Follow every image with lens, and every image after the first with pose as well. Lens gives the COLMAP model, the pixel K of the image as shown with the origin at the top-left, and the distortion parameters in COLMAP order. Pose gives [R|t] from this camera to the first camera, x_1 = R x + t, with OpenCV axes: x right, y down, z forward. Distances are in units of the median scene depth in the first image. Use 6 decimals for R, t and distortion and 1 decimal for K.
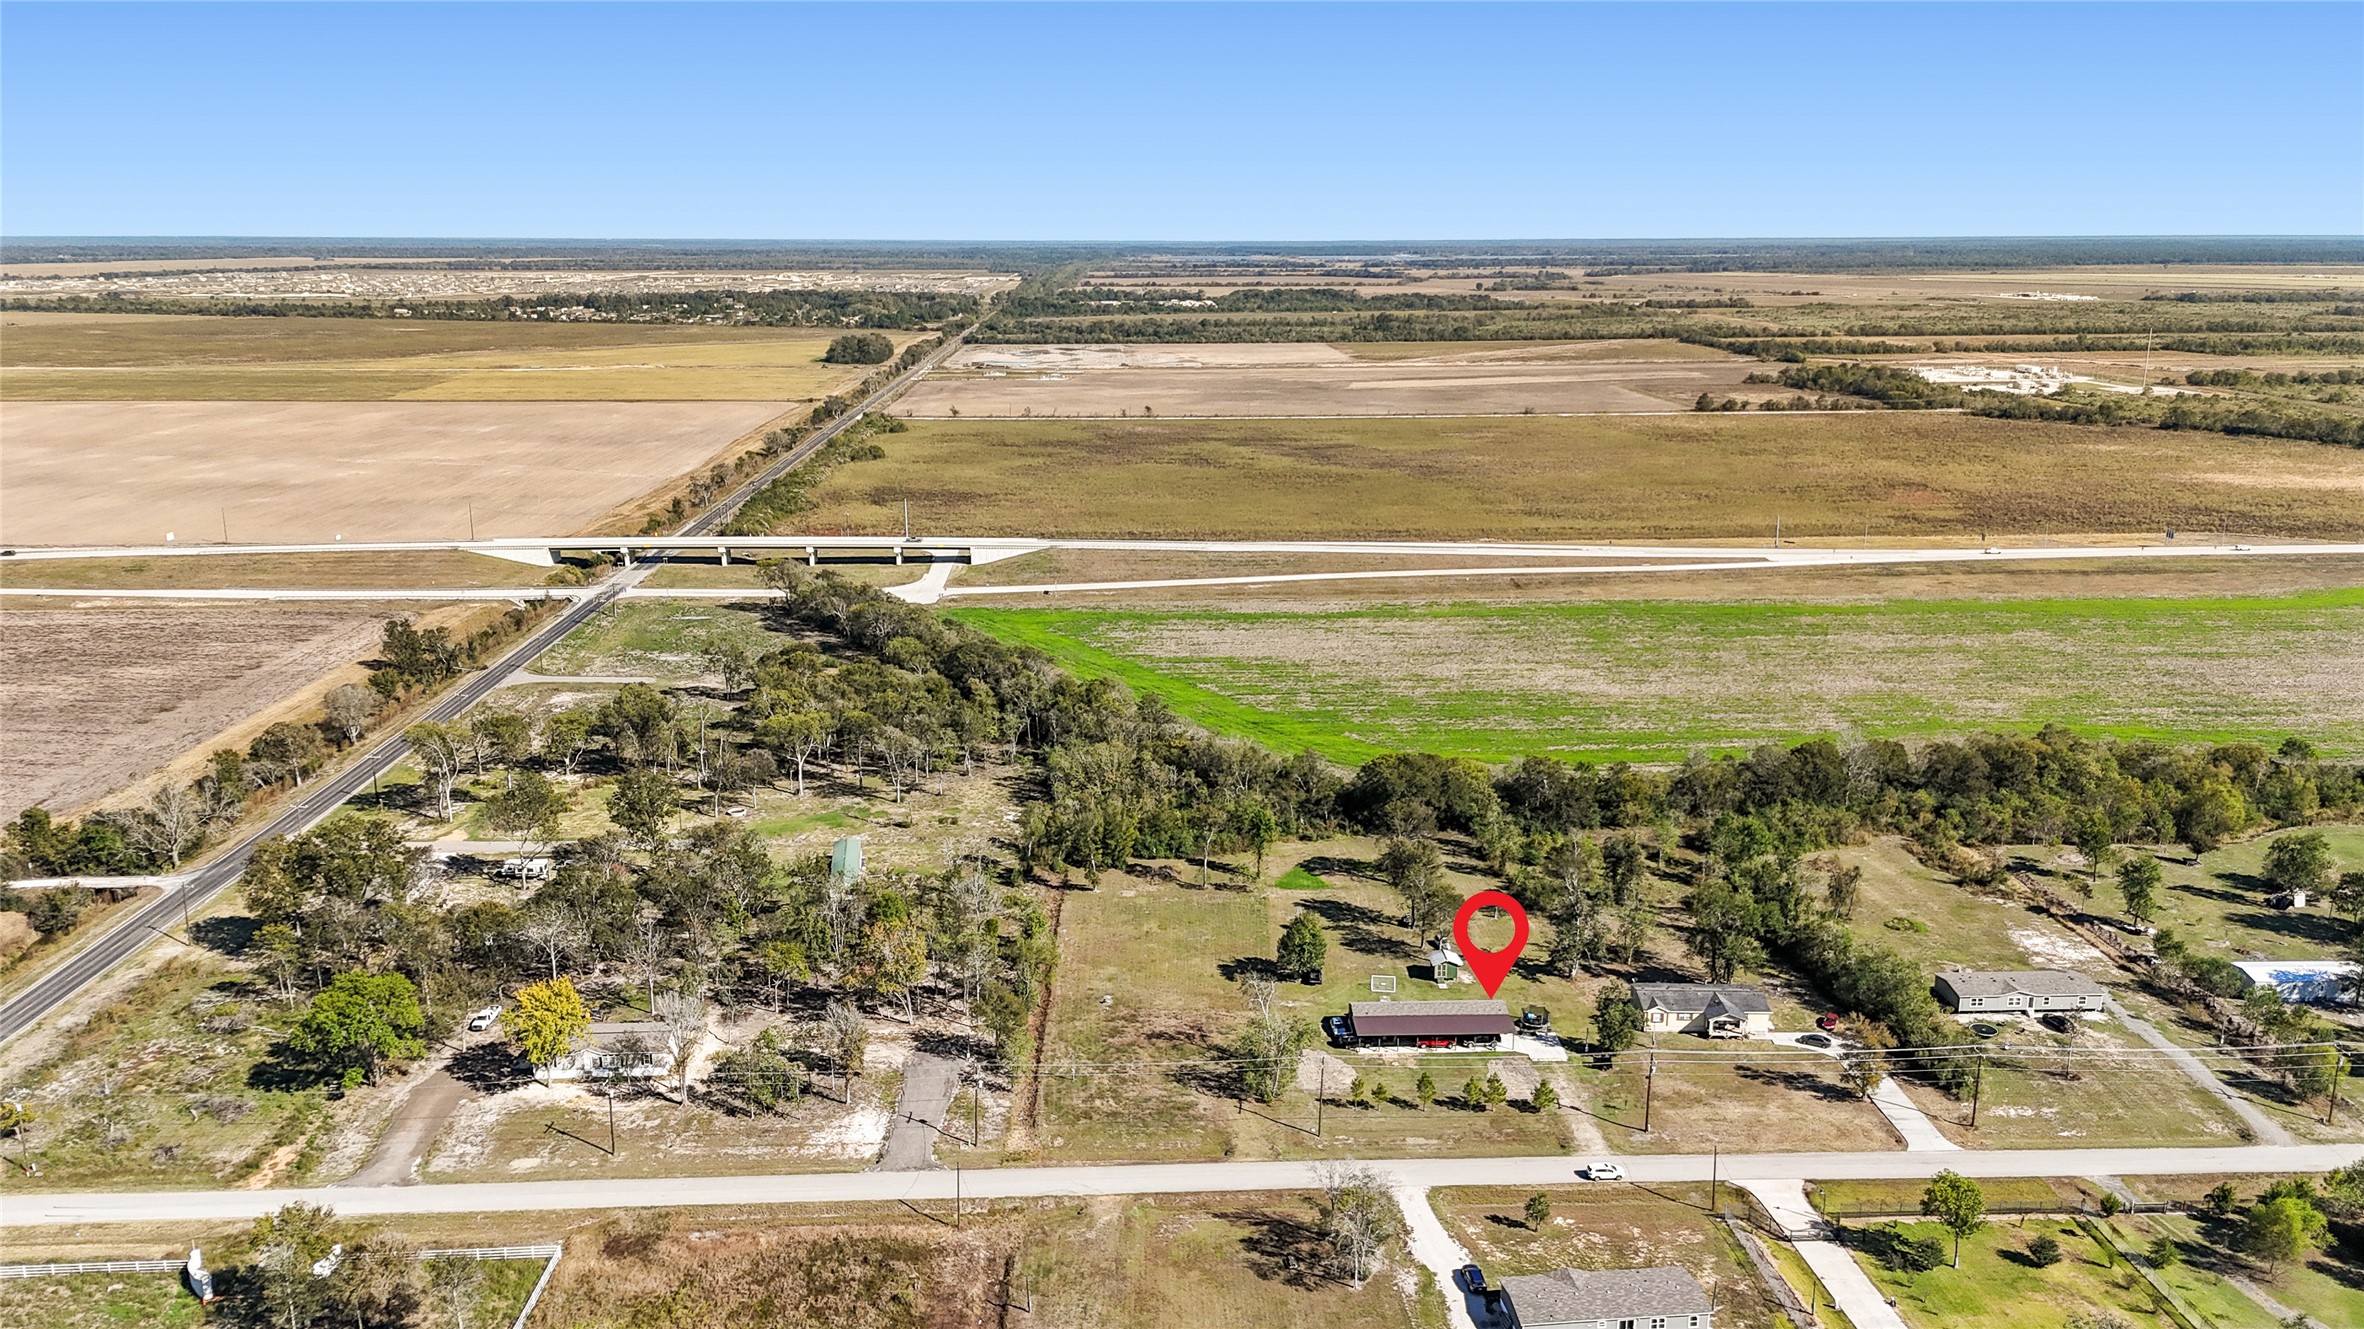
lens RADIAL K [[1727.3, 0, 1186.2], [0, 1727.3, 662.7], [0, 0, 1]] dist [0.096204, -0.102728]
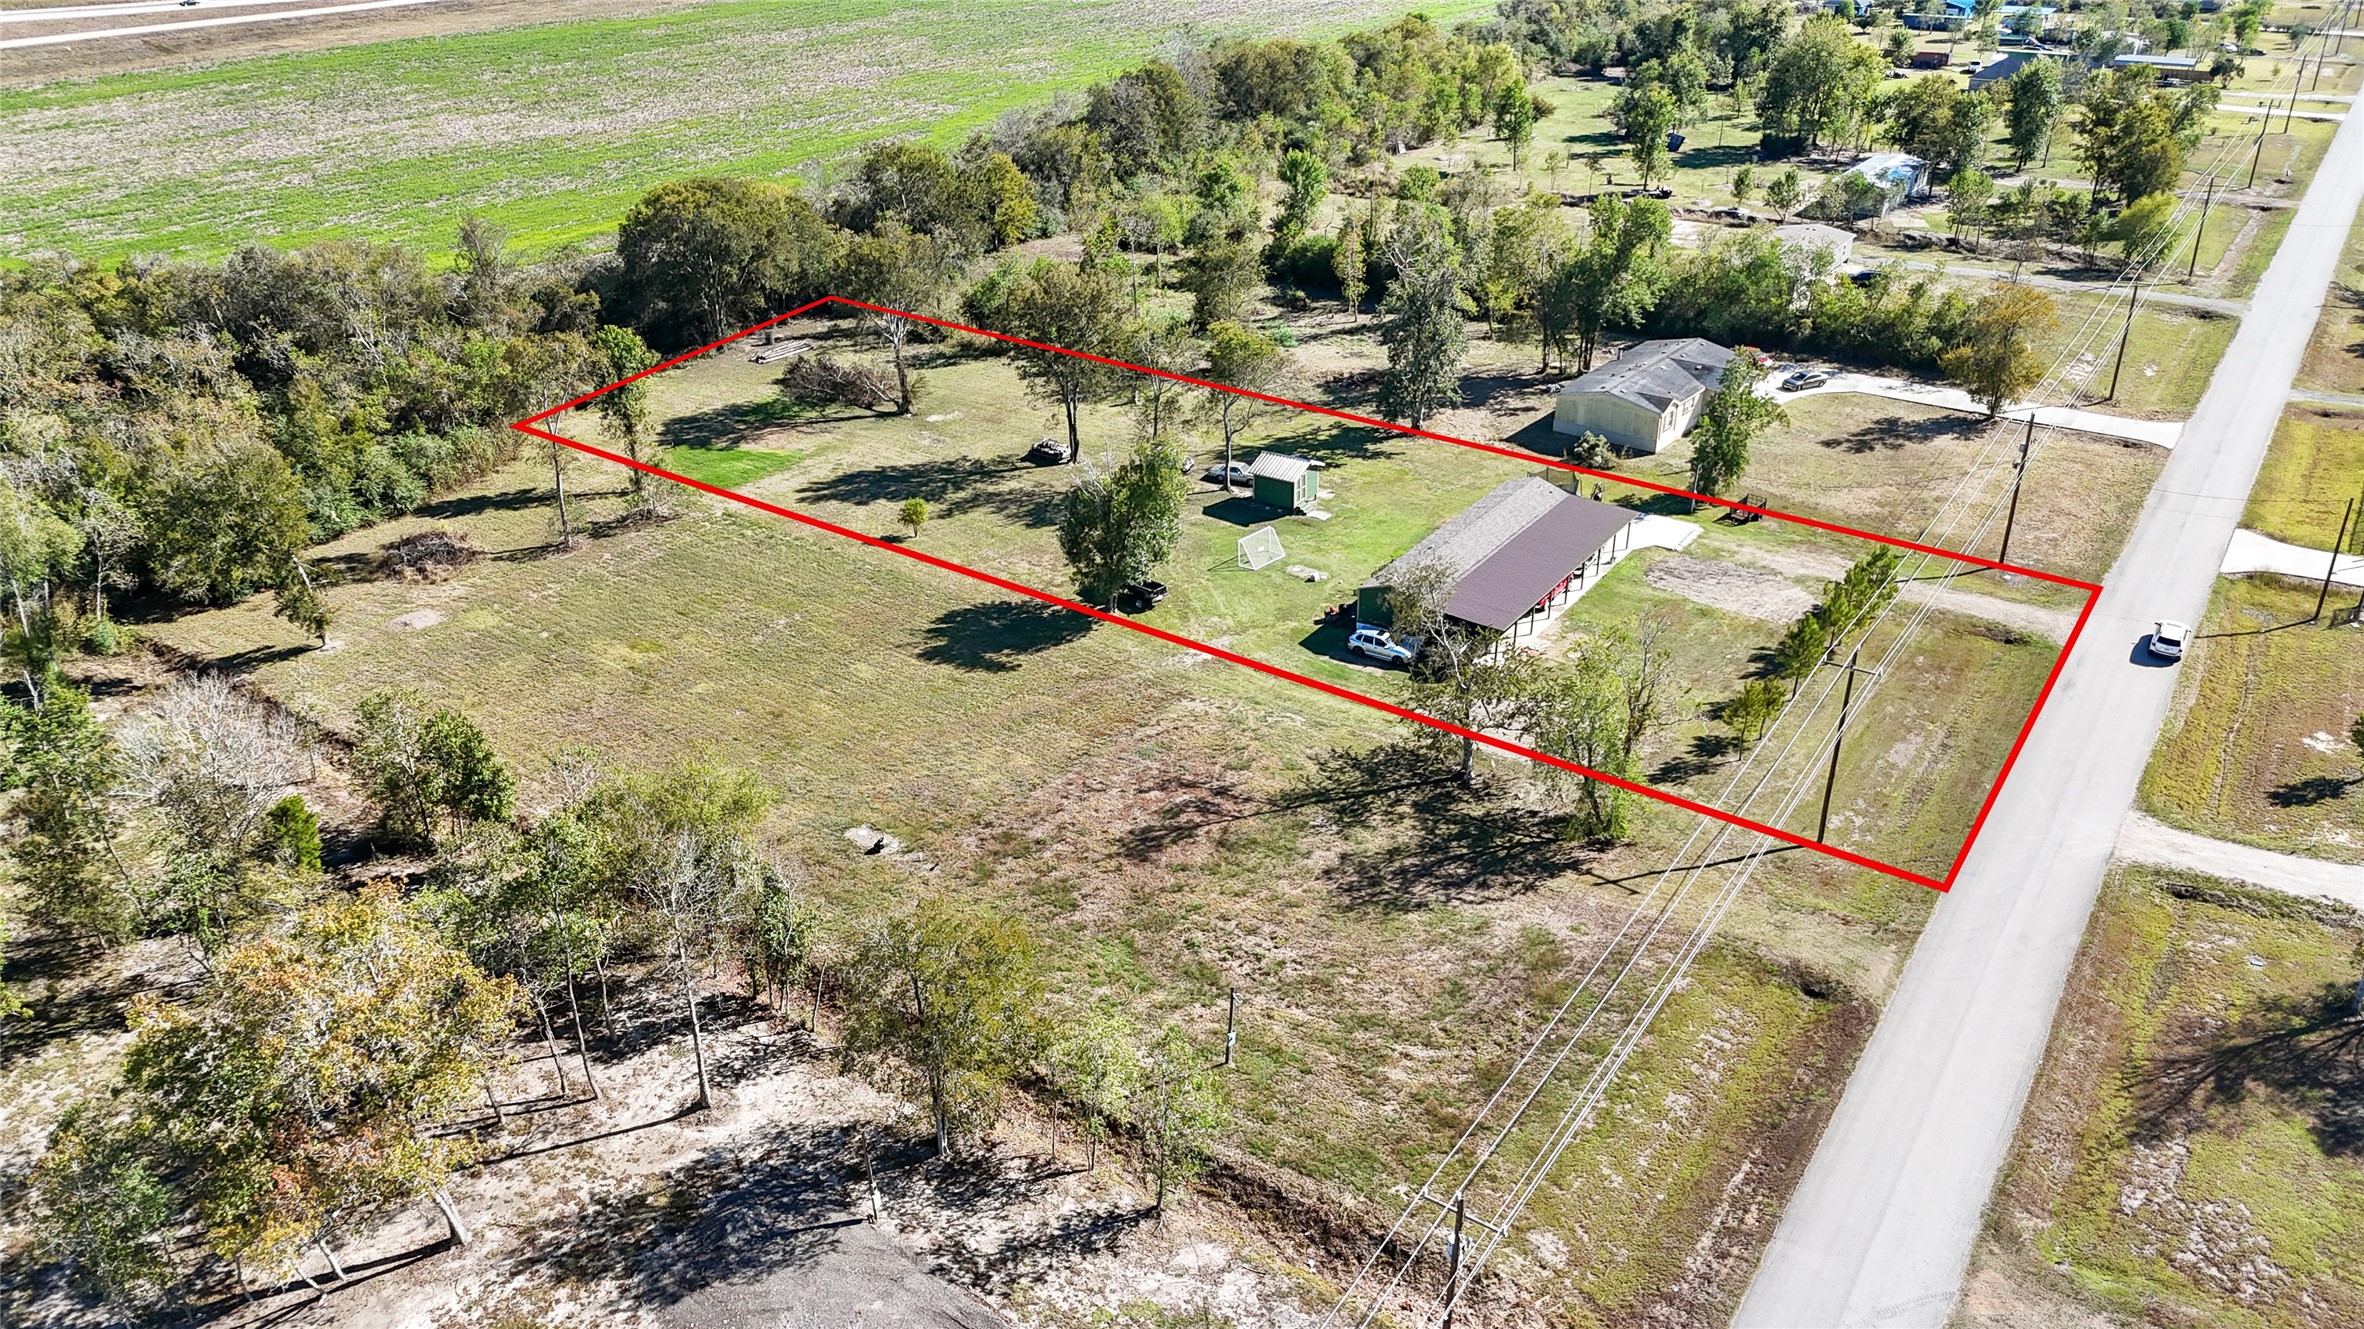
lens RADIAL K [[1727.3, 0, 1186.2], [0, 1727.3, 662.7], [0, 0, 1]] dist [0.096204, -0.102728]
pose [[0.592480, -0.369071, 0.716068, -0.211576], [0.199651, 0.928421, 0.313328, 0.057468], [-0.780453, -0.042677, 0.623756, 0.642266]]
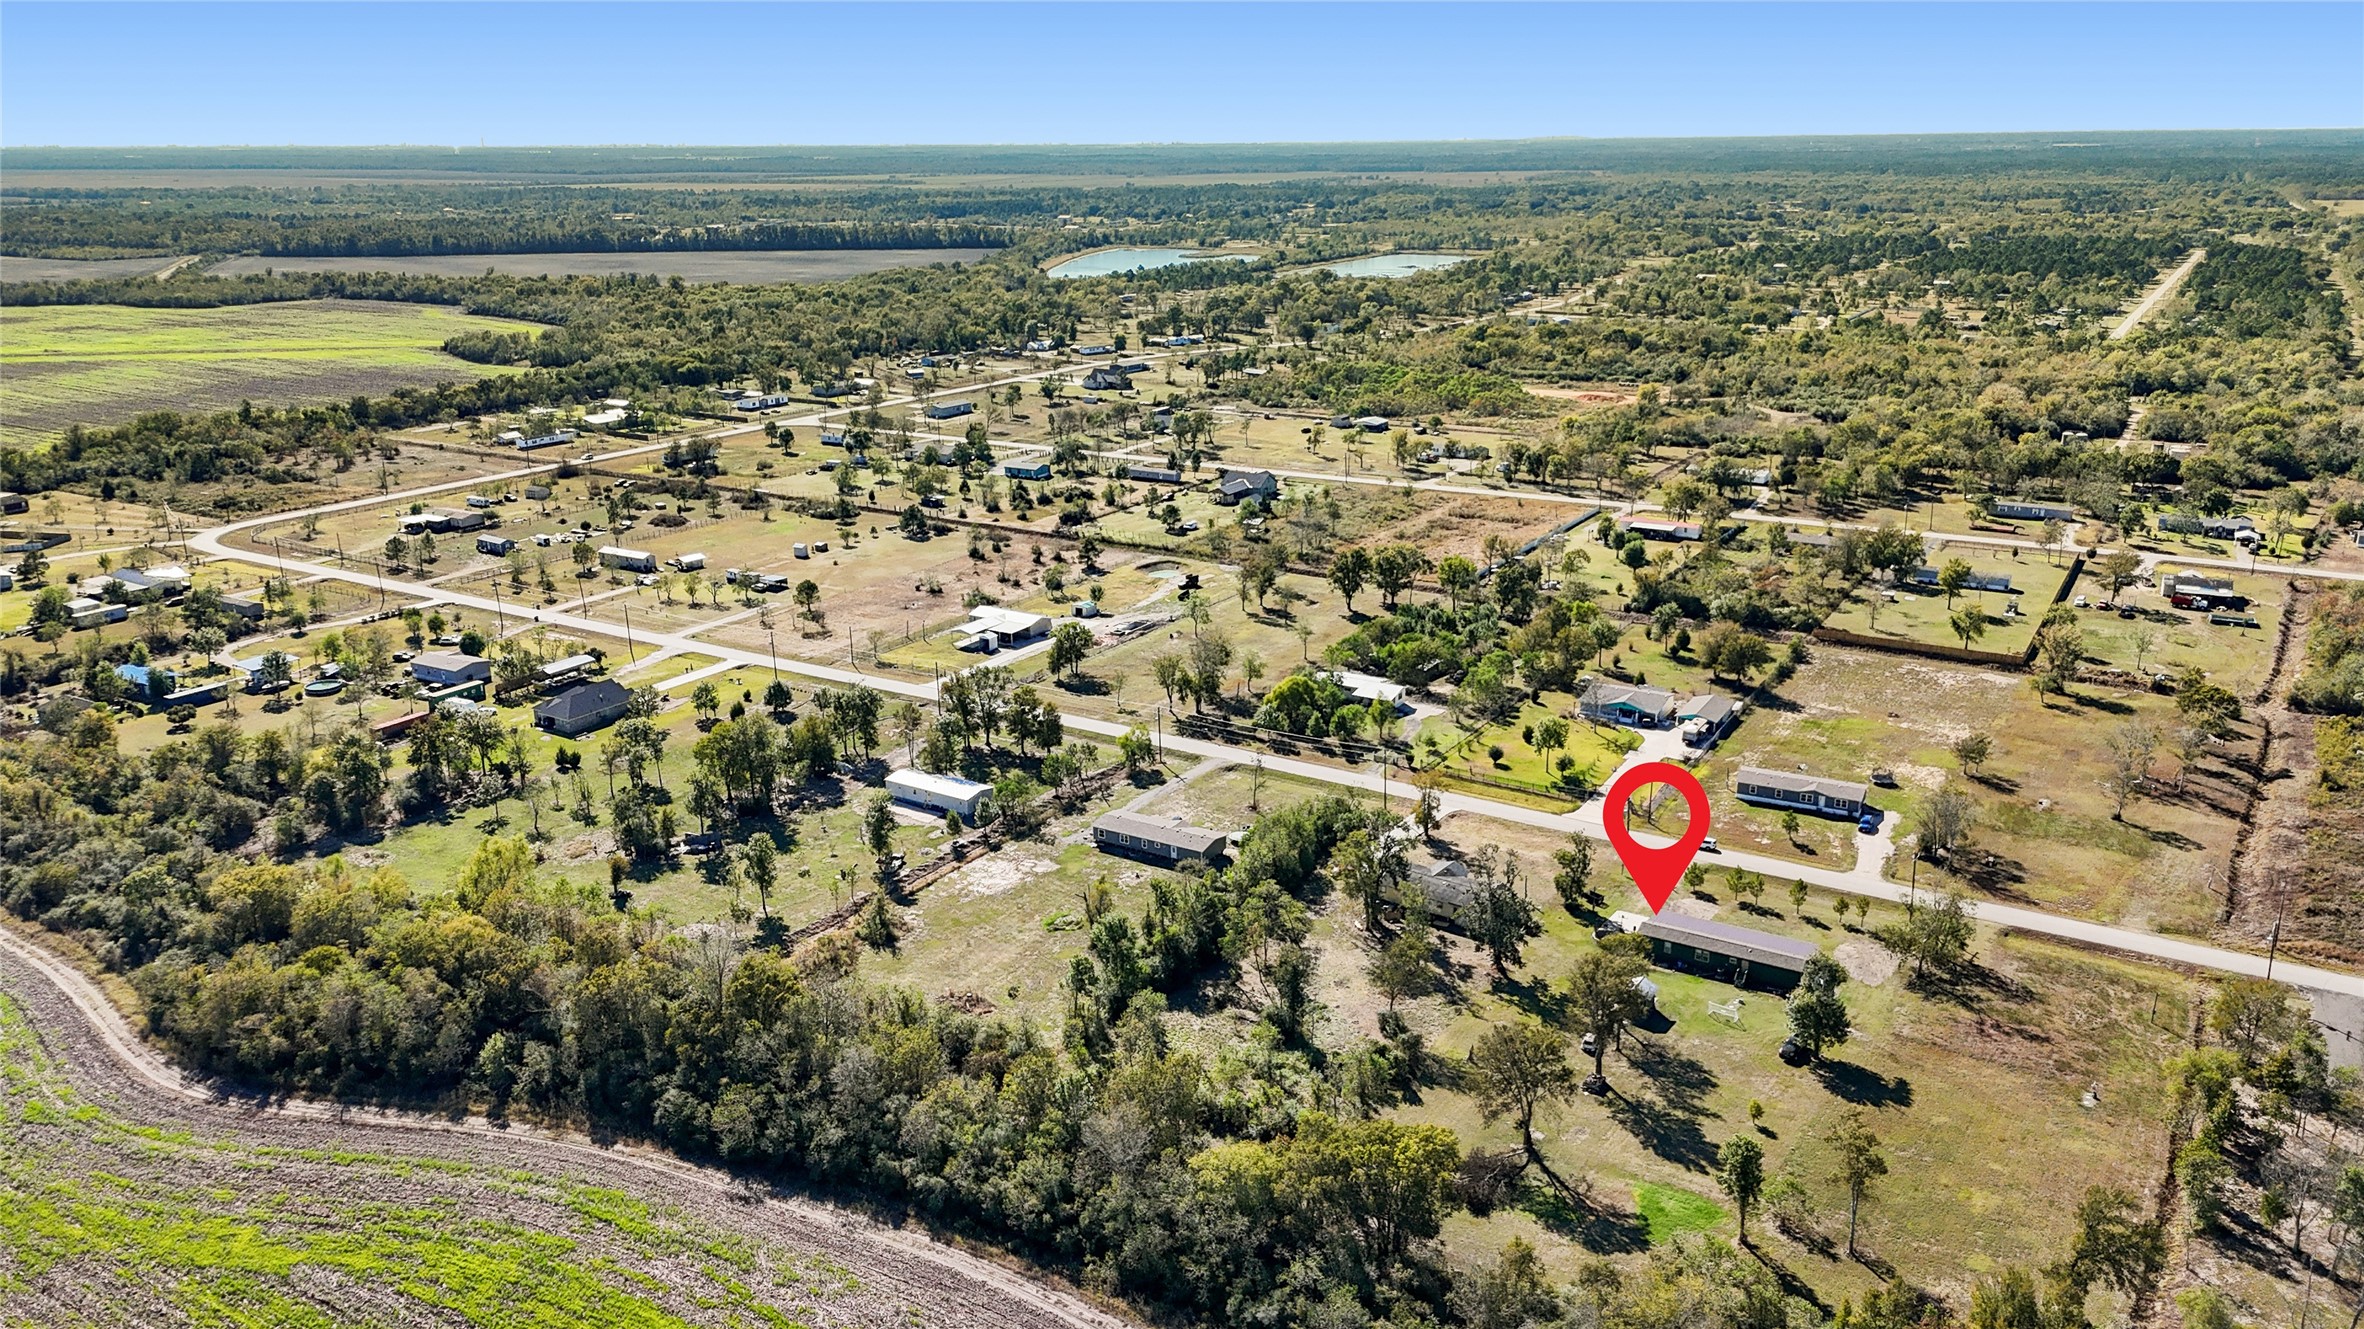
lens RADIAL K [[1727.3, 0, 1186.2], [0, 1727.3, 662.7], [0, 0, 1]] dist [0.096204, -0.102728]
pose [[-0.823052, -0.156360, 0.546020, -0.099133], [0.147272, 0.869725, 0.471050, -0.360978], [-0.548541, 0.468113, -0.692801, 1.467776]]
